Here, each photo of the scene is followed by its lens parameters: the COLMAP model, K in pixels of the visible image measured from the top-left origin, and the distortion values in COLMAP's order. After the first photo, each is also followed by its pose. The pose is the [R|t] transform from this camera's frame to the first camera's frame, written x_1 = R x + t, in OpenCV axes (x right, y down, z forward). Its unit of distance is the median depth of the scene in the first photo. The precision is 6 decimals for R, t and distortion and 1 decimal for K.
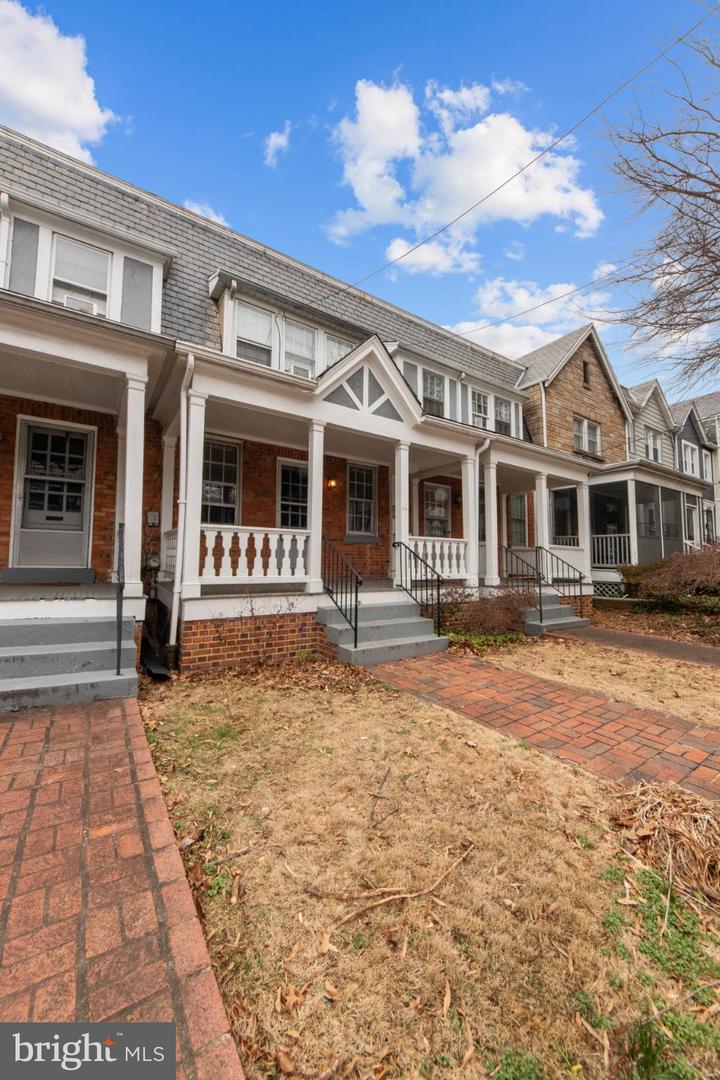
lens RADIAL K [[405.6, 0, 360.0], [0, 405.6, 540.0], [0, 0, 1]] dist [0.000420, -0.004207]
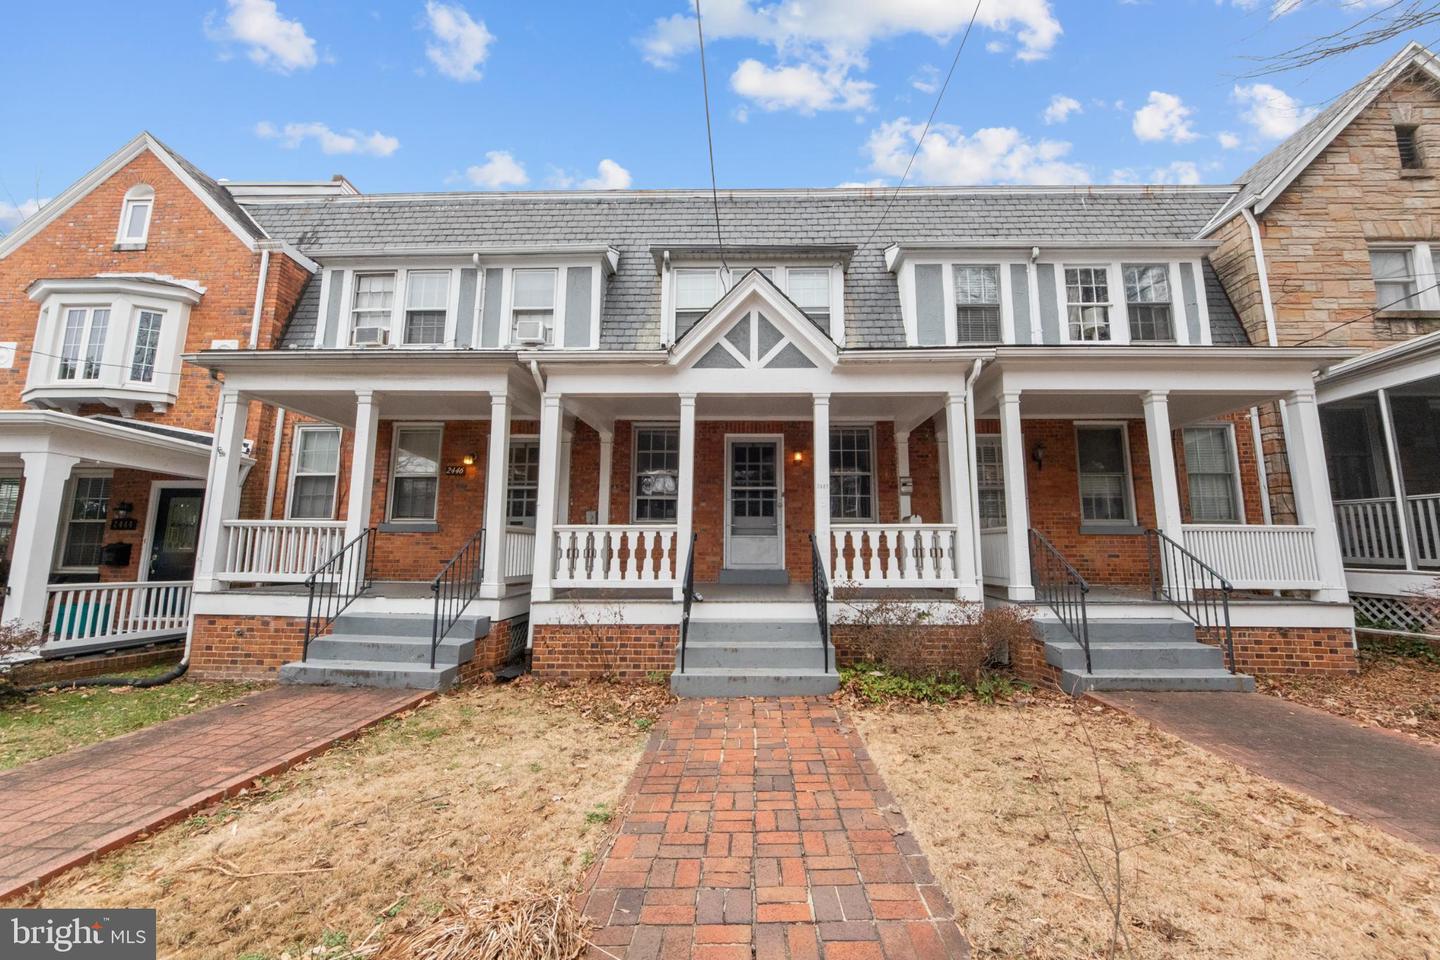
lens RADIAL K [[540.8, 0, 725.8], [0, 540.8, 492.2], [0, 0, 1]] dist [0.000420, -0.004207]
pose [[0.815508, -0.078766, -0.573361, 0.580534], [0.041120, 0.996077, -0.078351, 0.000366], [0.577283, 0.040319, 0.815548, 0.143815]]
